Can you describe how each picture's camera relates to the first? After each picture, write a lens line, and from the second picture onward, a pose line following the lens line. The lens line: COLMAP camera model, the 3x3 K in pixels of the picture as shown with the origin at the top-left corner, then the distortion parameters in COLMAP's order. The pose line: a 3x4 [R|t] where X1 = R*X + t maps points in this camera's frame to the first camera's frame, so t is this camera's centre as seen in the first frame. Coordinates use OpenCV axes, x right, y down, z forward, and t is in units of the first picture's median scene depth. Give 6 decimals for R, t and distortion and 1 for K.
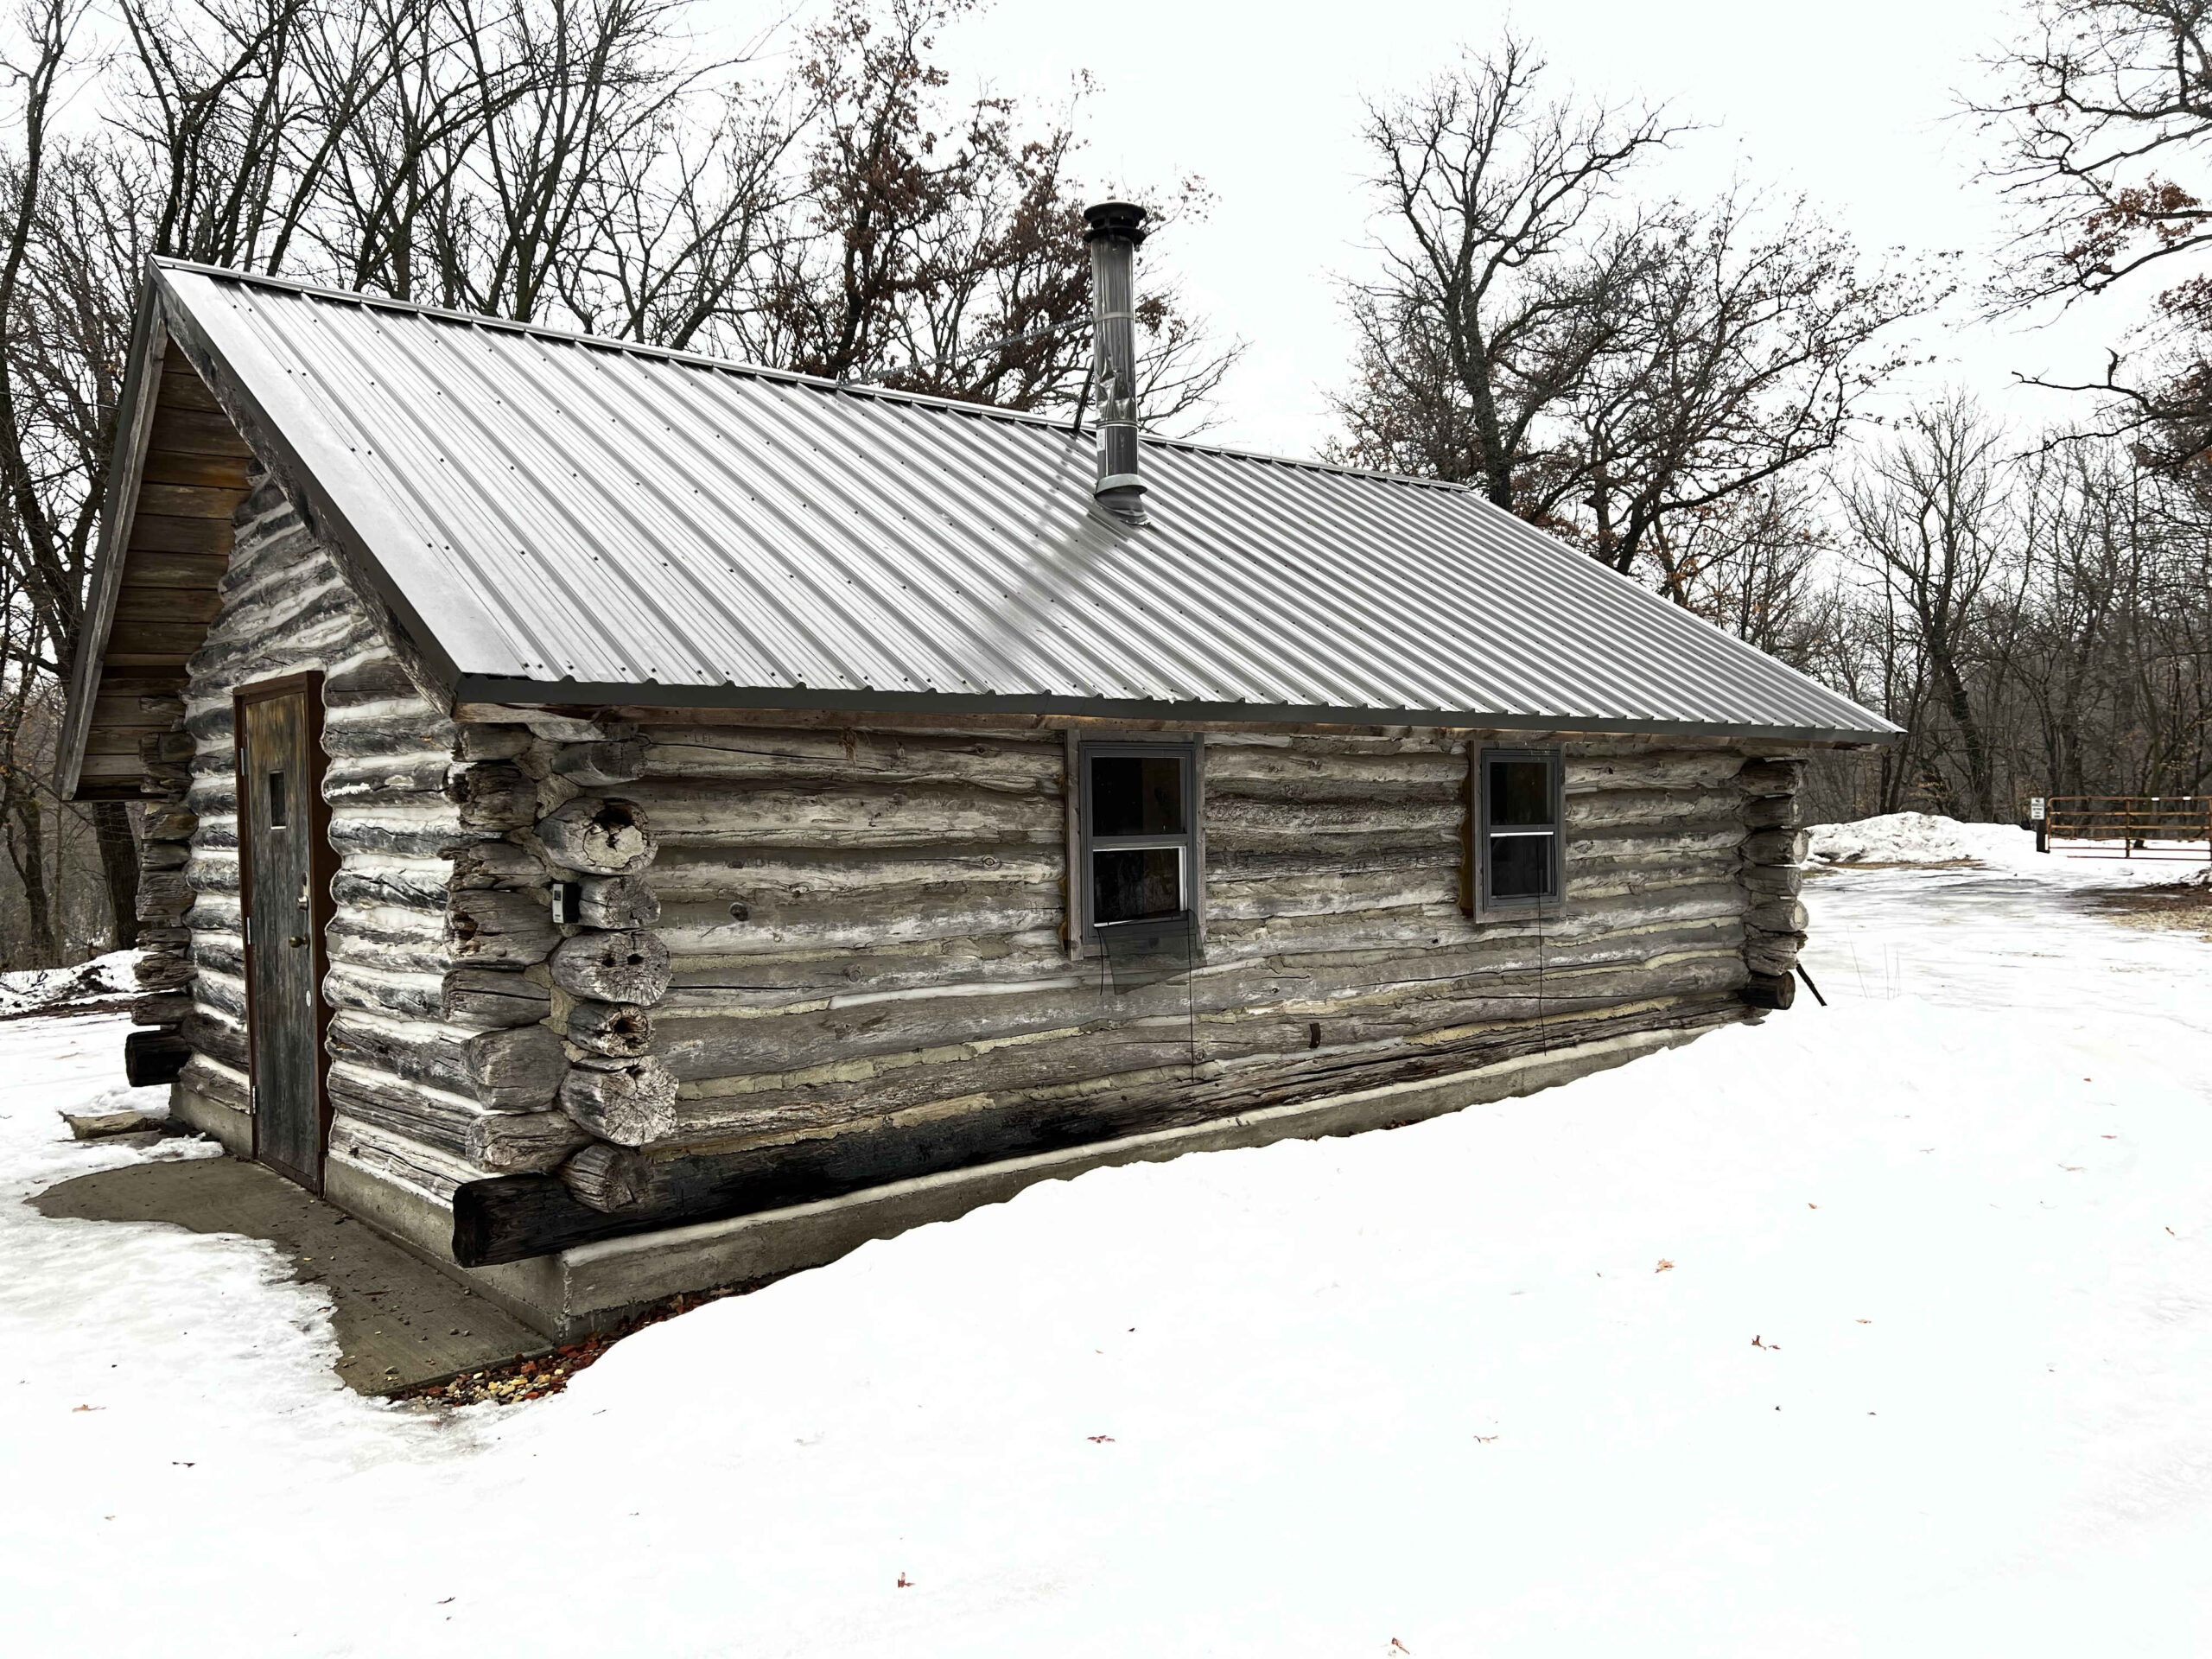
lens RADIAL K [[1660.2, 0, 1106.0], [0, 1660.2, 829.5], [0, 0, 1]] dist [0.095026, -0.094844]
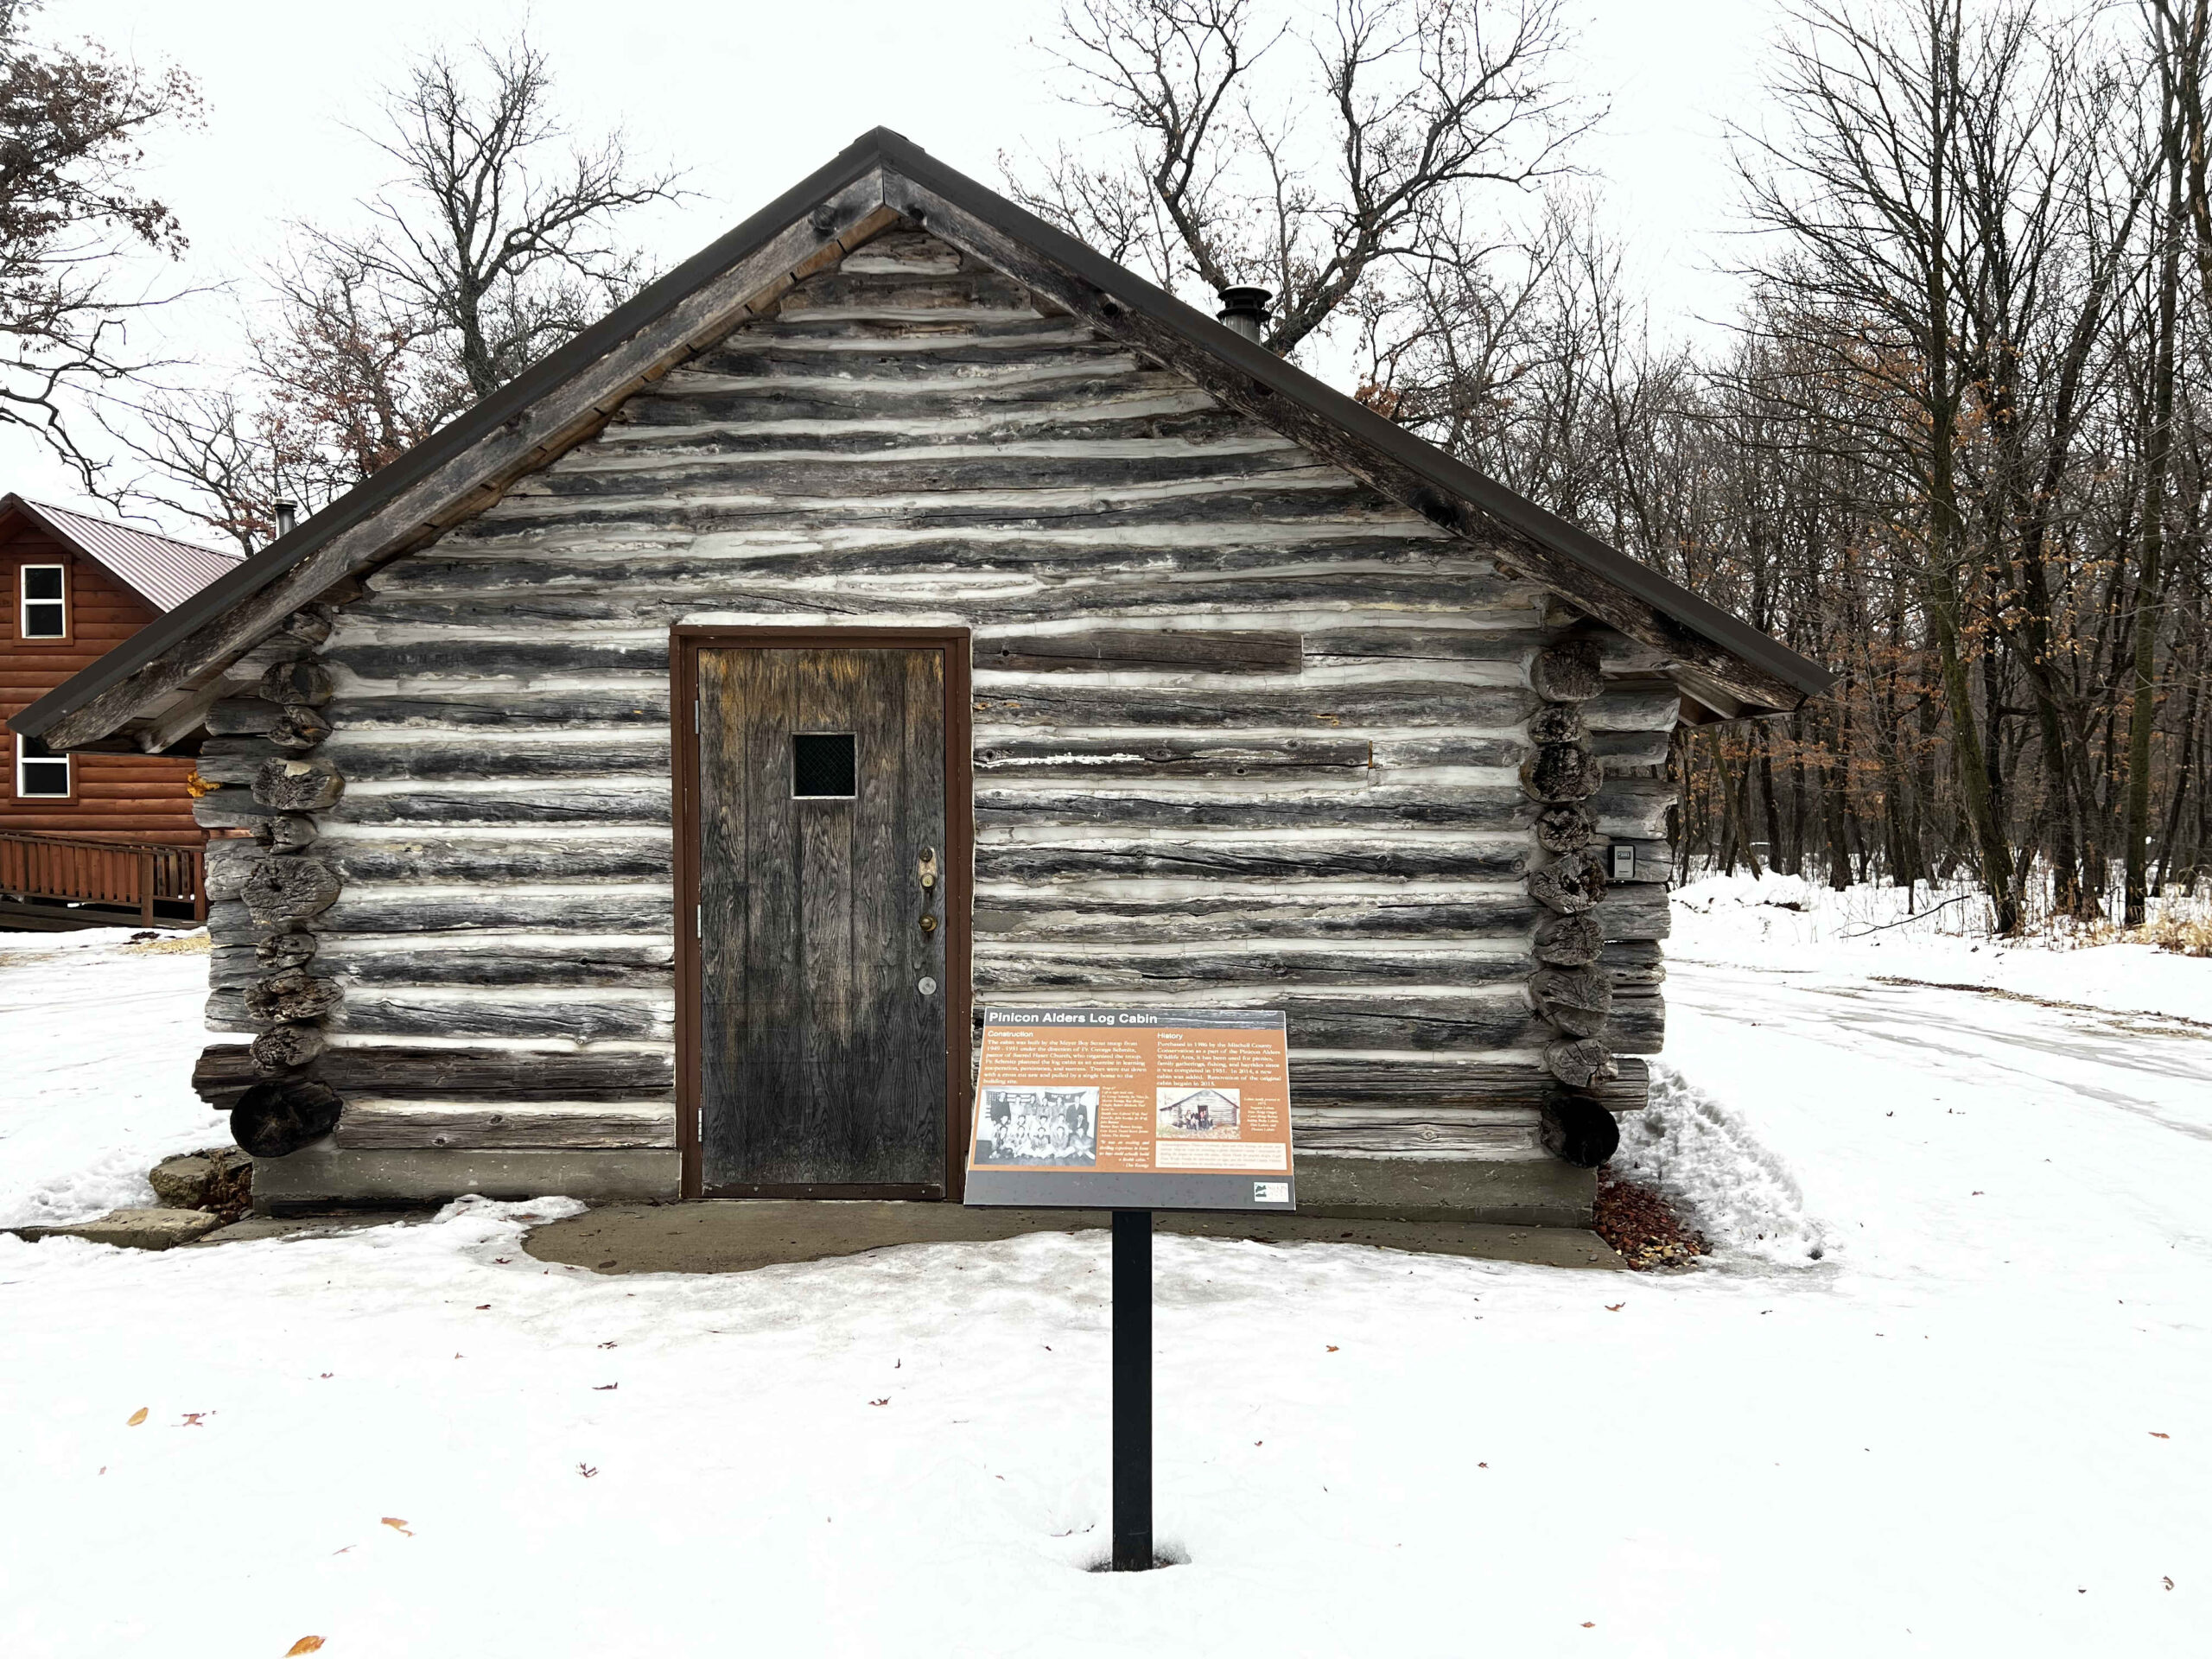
lens RADIAL K [[1647.3, 0, 1111.7], [0, 1647.3, 844.2], [0, 0, 1]] dist [0.206754, -0.527869]
pose [[0.672392, 0.008626, 0.740145, -1.057263], [-0.003158, 0.999956, -0.008785, 0.031084], [-0.740188, 0.003570, 0.672390, 0.325855]]
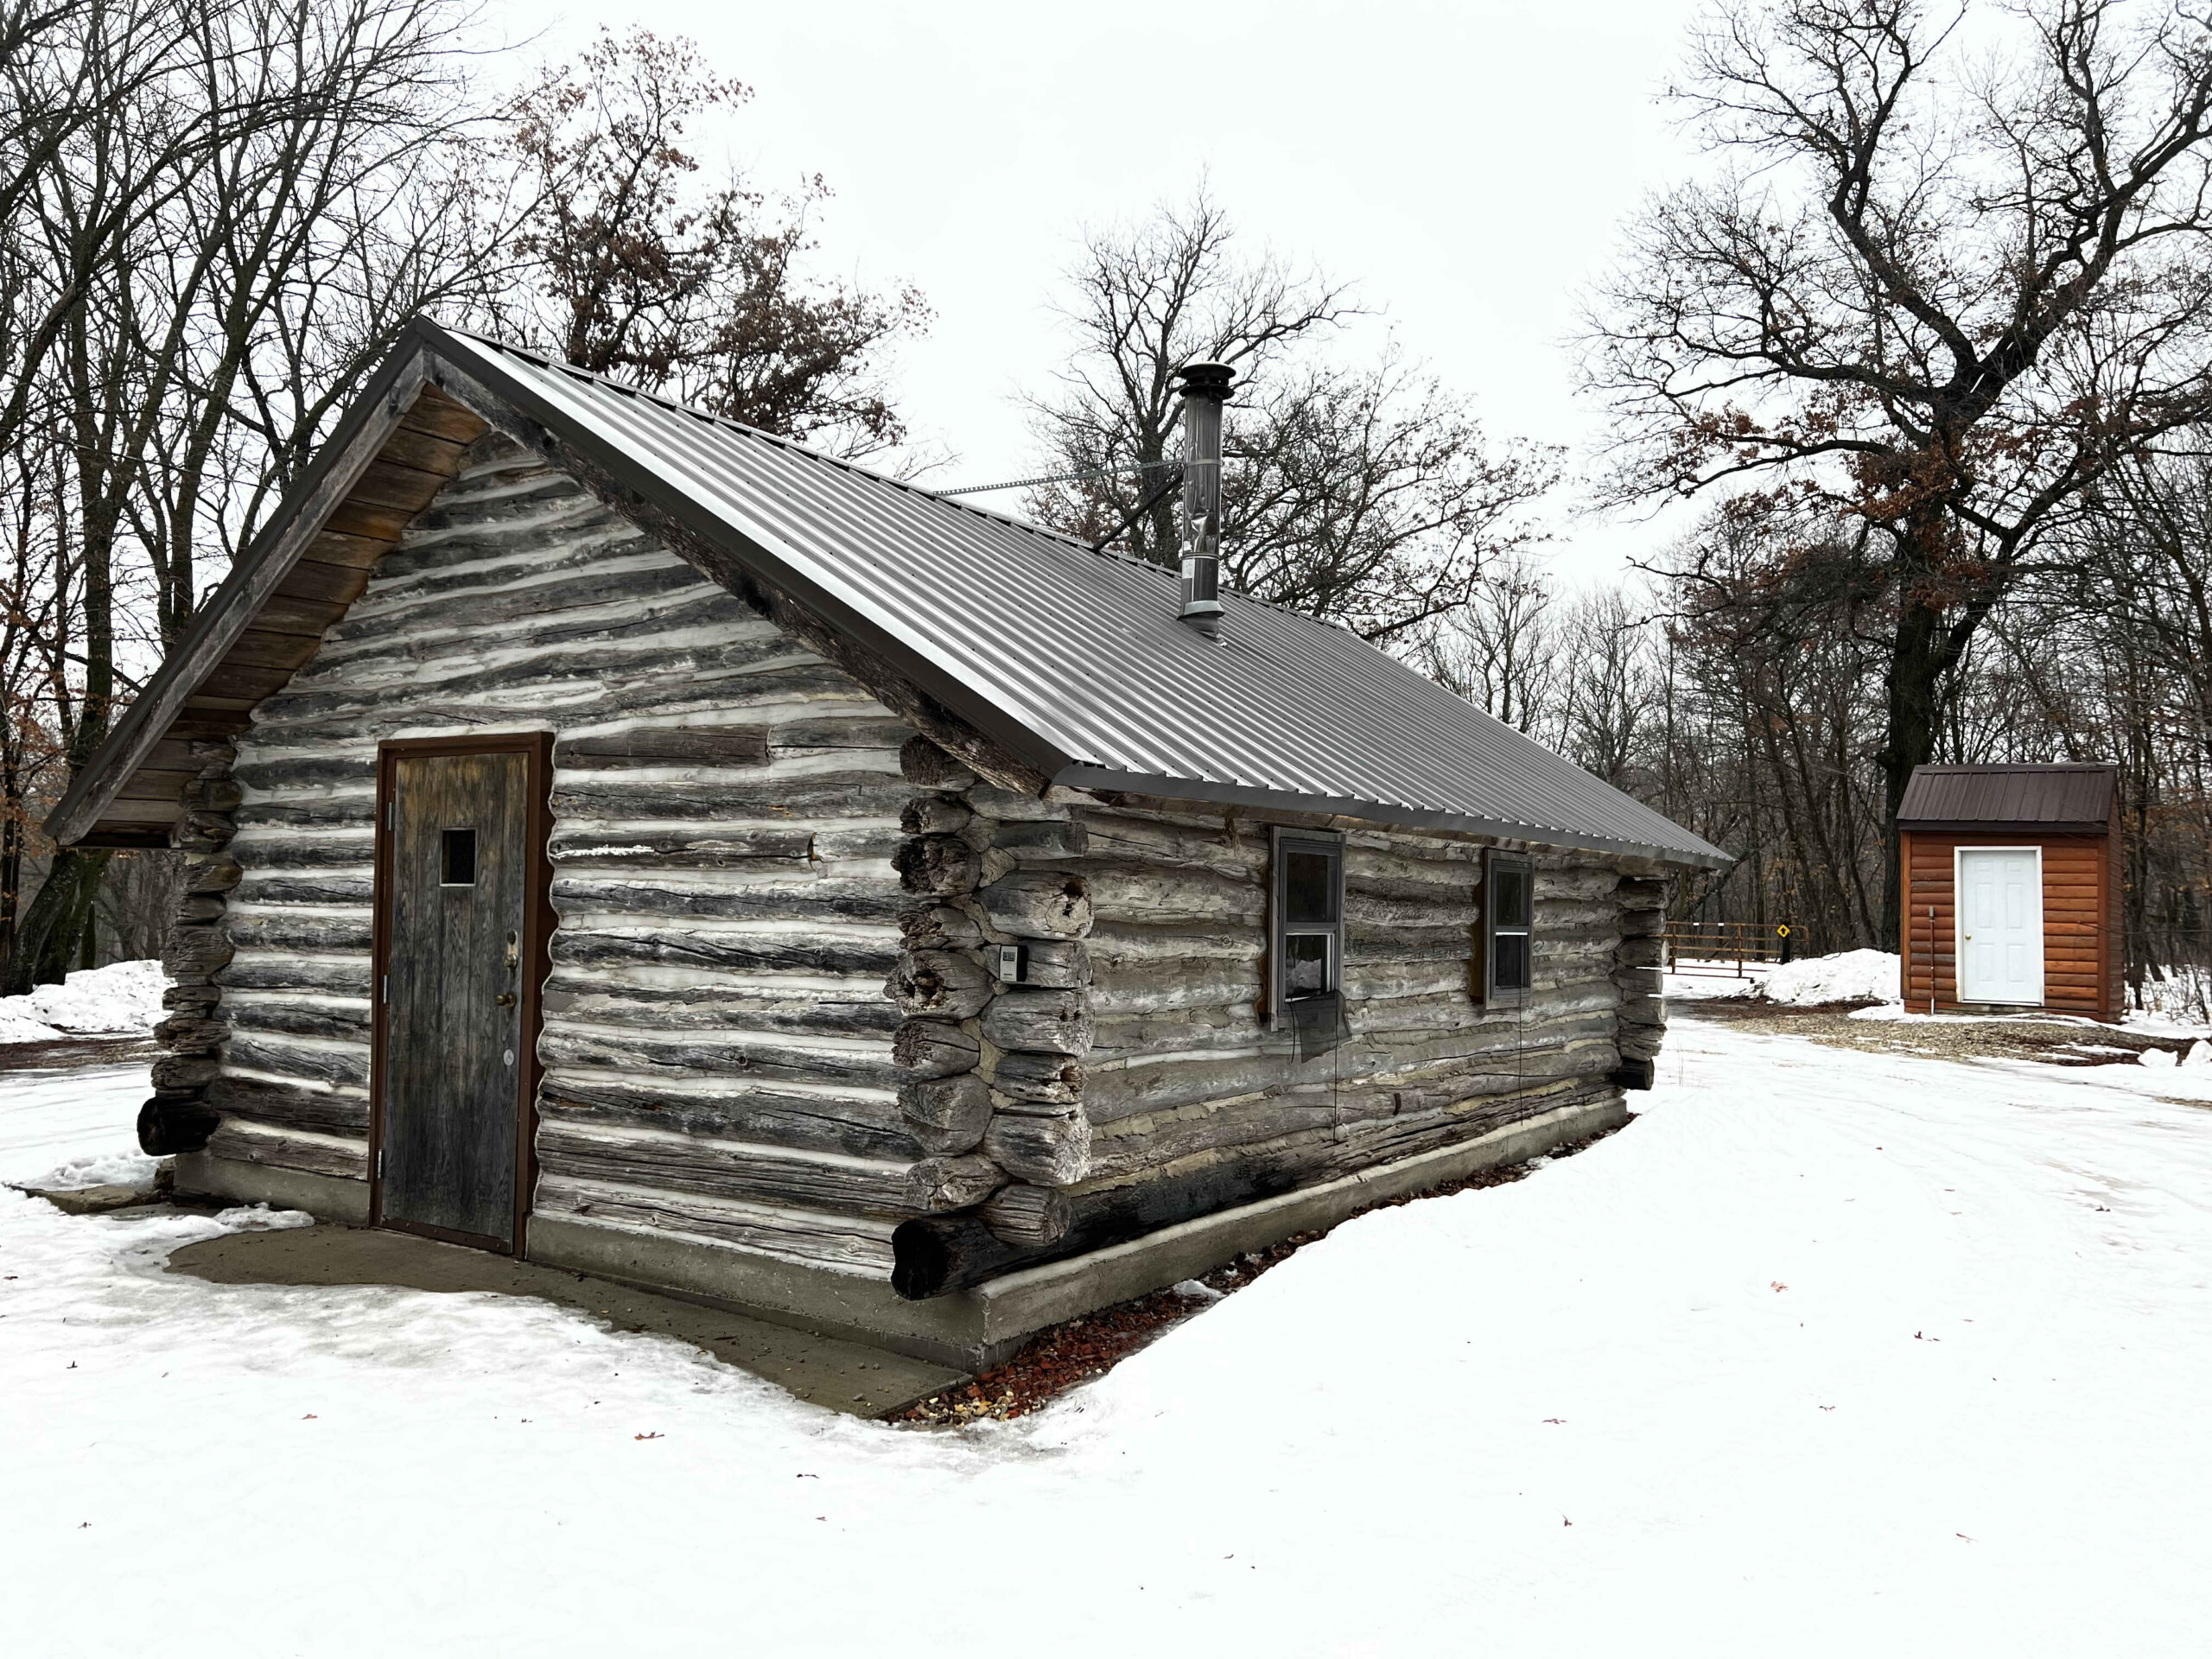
lens RADIAL K [[1662.8, 0, 1106.0], [0, 1662.8, 829.5], [0, 0, 1]] dist [0.152015, -0.275121]
pose [[0.962267, 0.050100, 0.267455, -0.403641], [-0.034639, 0.997461, -0.062222, 0.015543], [-0.269894, 0.050610, 0.961559, -0.061533]]
